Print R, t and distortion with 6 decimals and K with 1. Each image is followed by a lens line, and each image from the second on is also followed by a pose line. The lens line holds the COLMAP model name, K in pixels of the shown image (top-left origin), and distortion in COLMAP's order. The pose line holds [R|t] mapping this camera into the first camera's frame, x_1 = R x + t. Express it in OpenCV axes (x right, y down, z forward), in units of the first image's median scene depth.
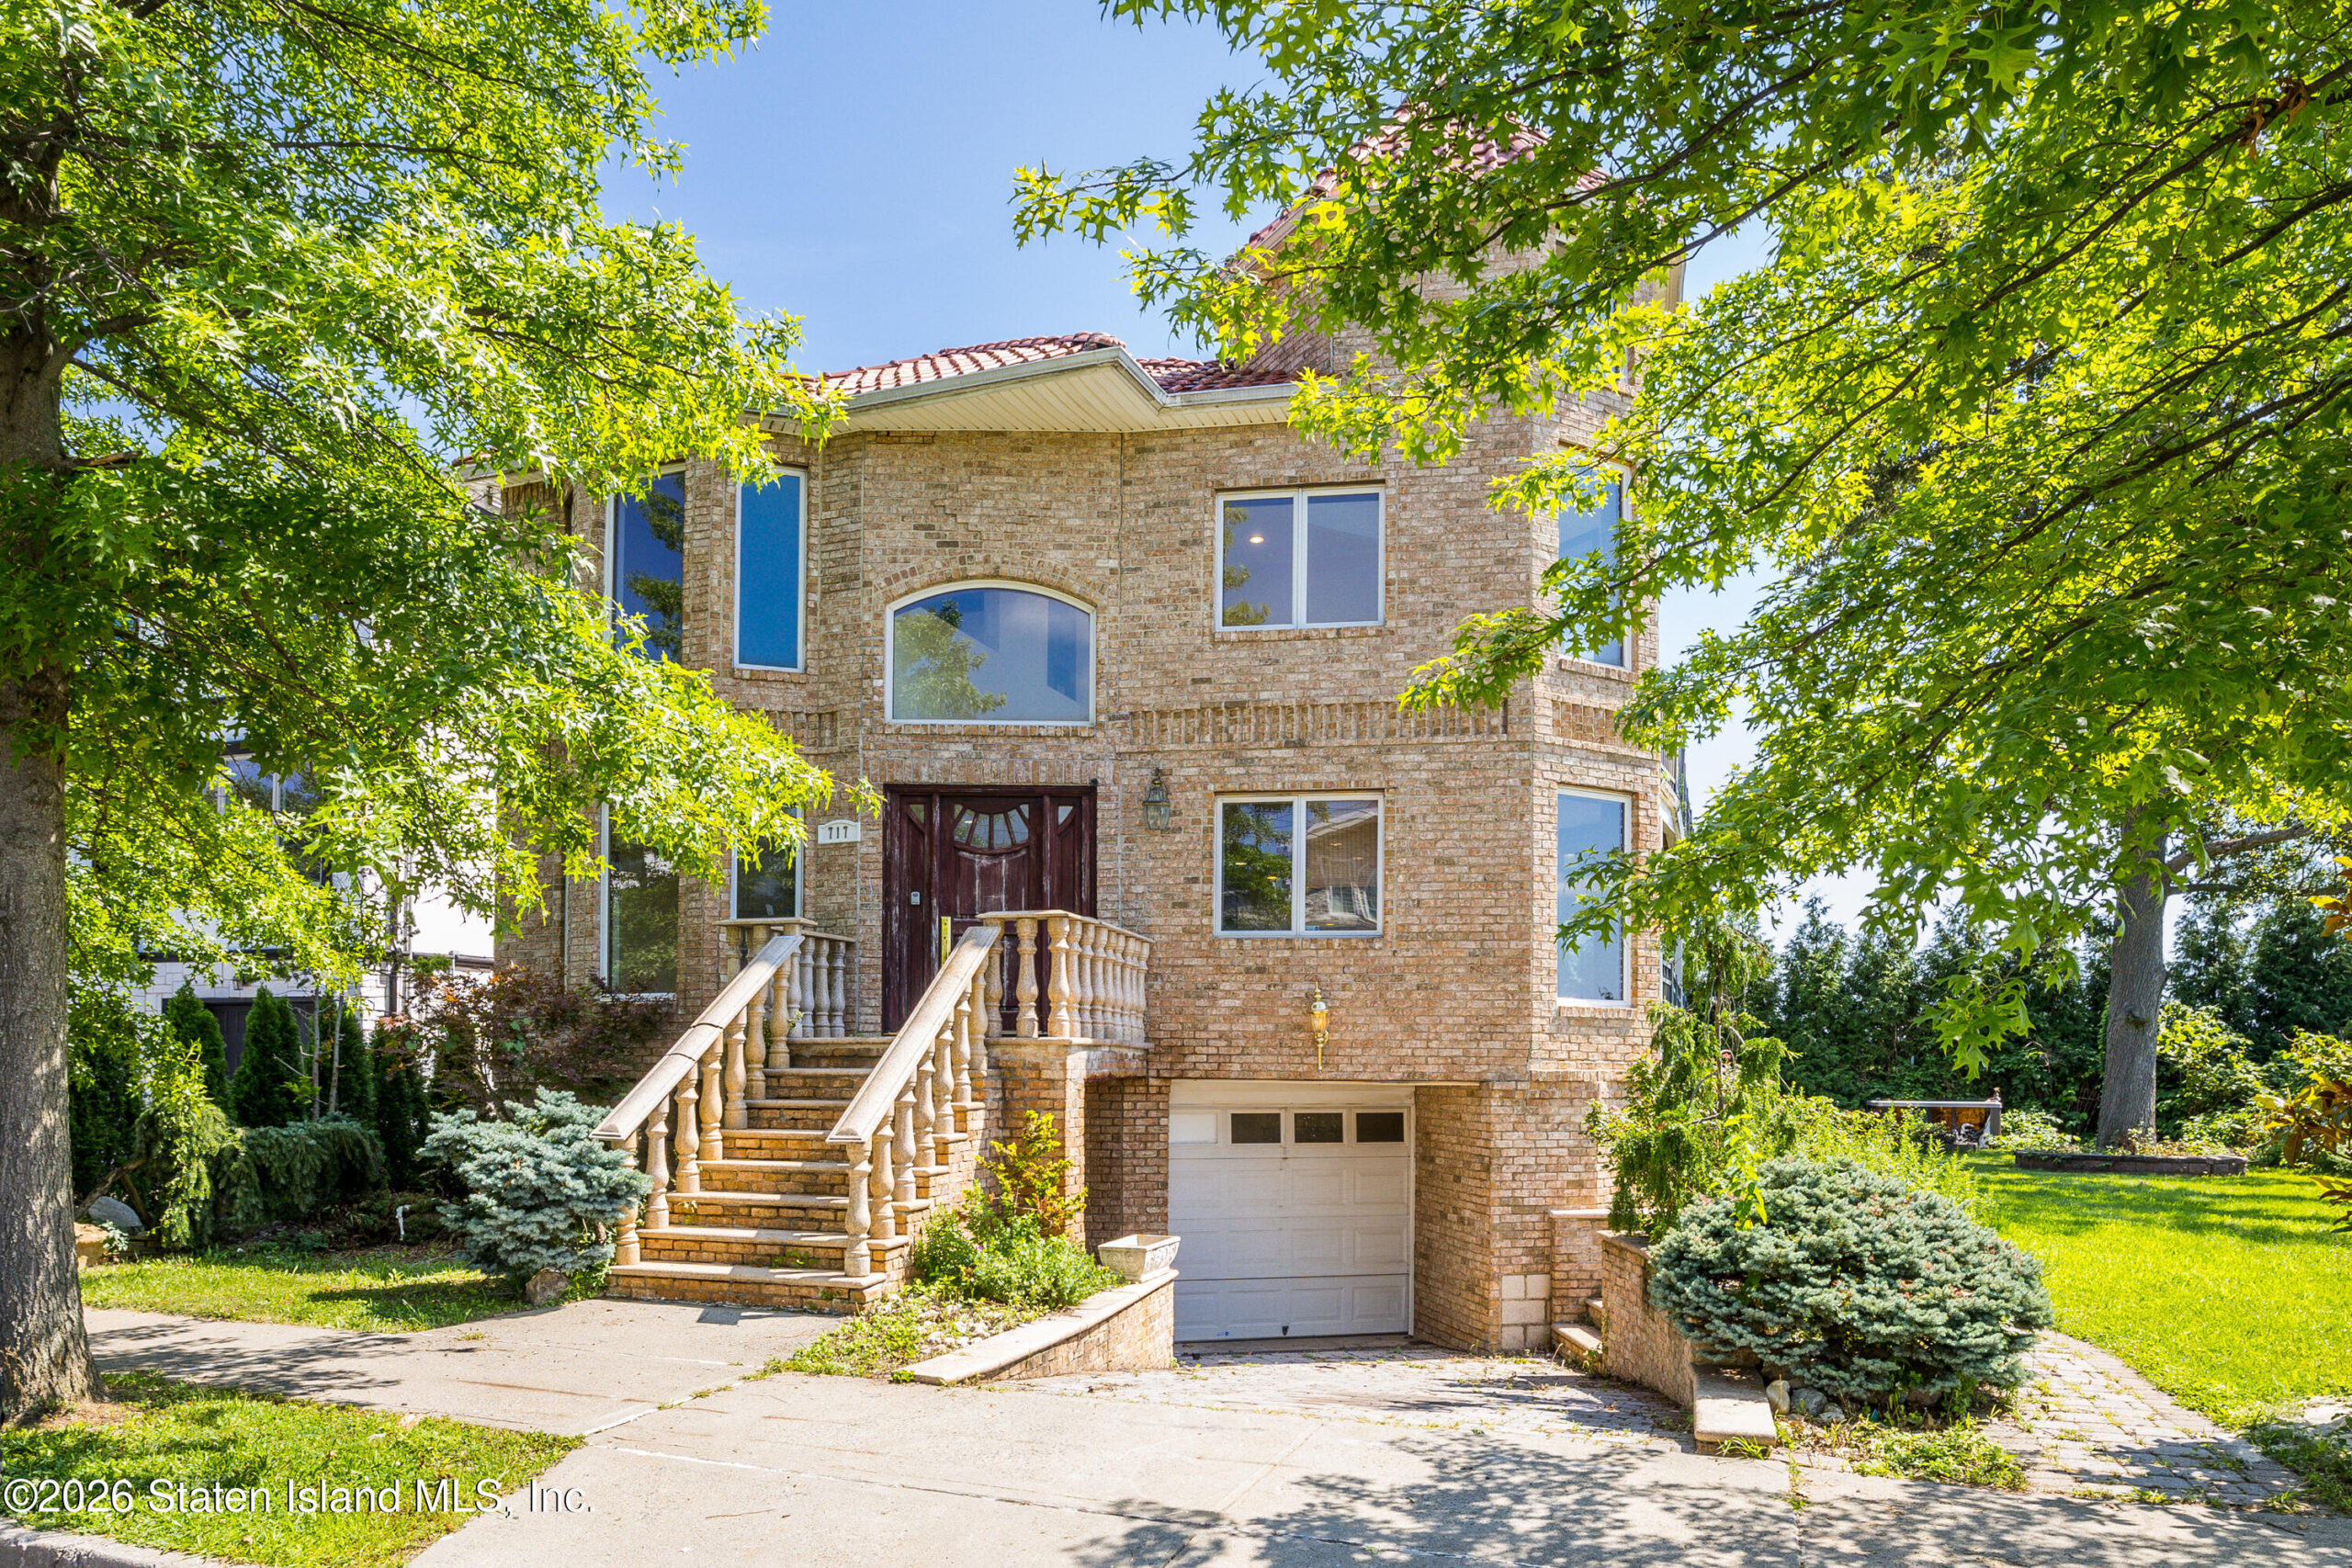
lens RADIAL K [[1329.6, 0, 1090.1], [0, 1329.6, 738.8], [0, 0, 1]] dist [-0.005791, -0.003475]
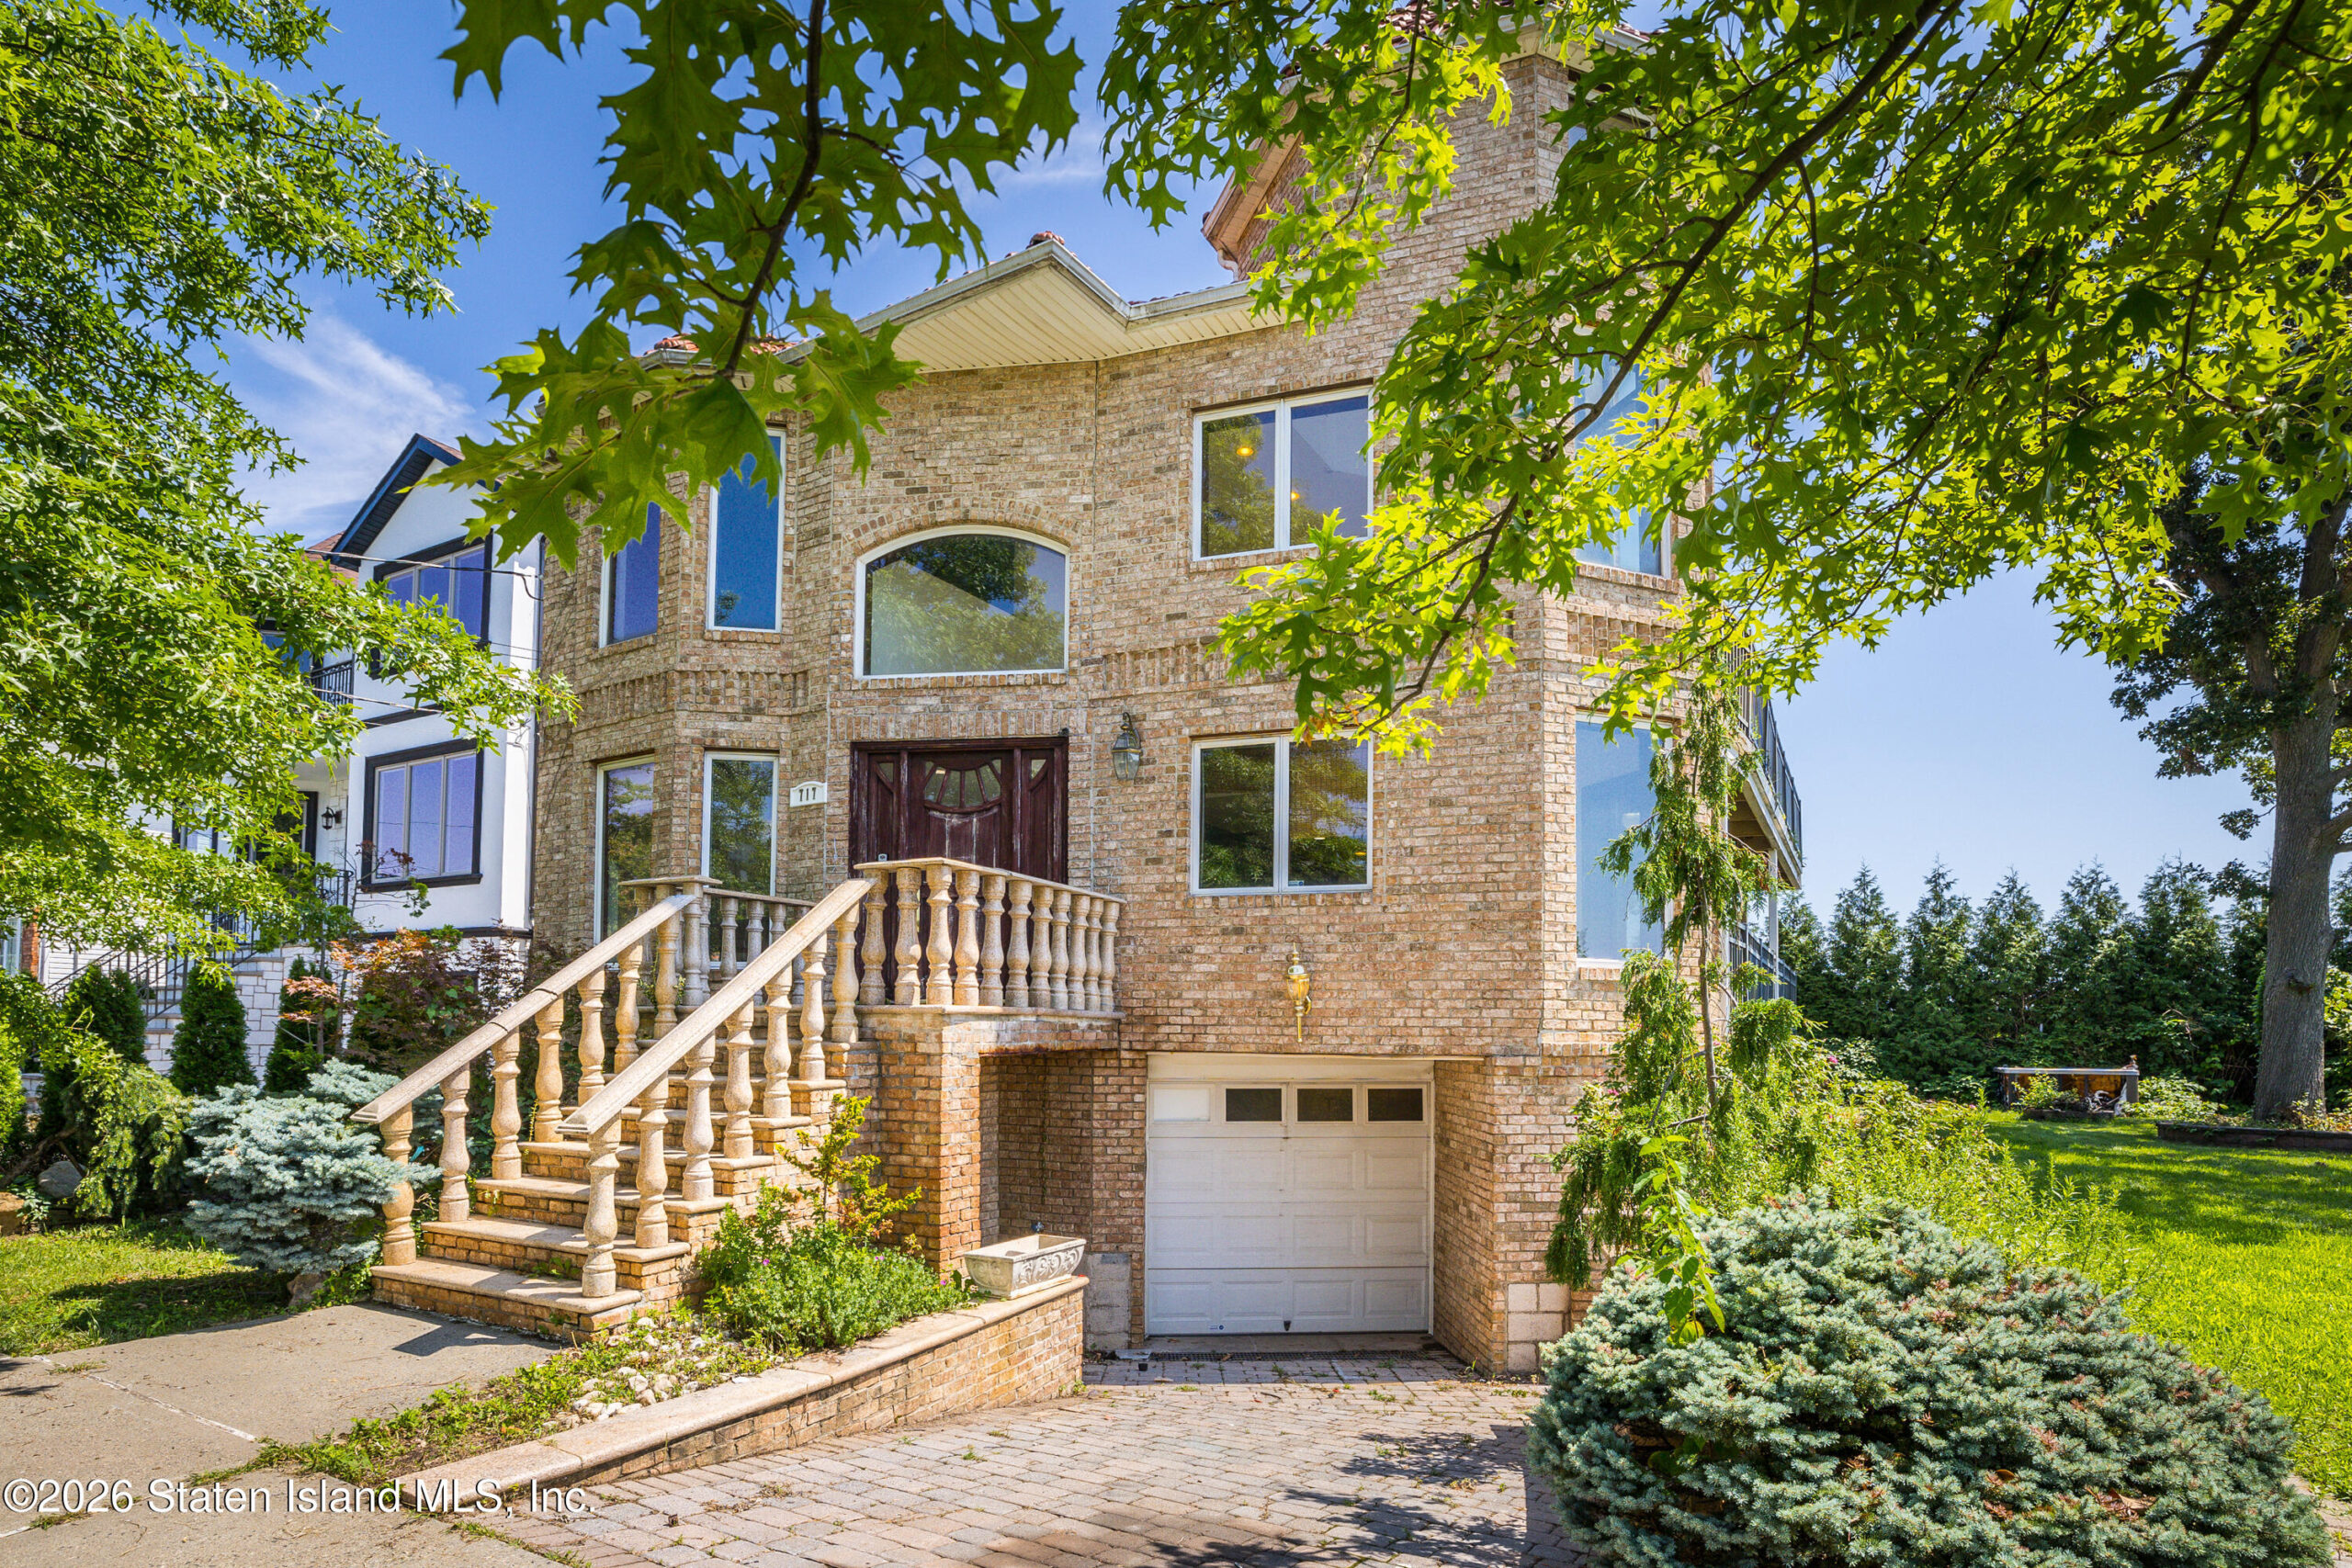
lens RADIAL K [[1074.9, 0, 1165.5], [0, 1074.9, 791.9], [0, 0, 1]] dist [-0.020422, 0.004827]
pose [[0.990583, -0.028939, -0.133822, 0.178702], [0.031624, 0.999338, 0.017983, 0.065726], [0.133213, -0.022046, 0.990842, 0.277795]]
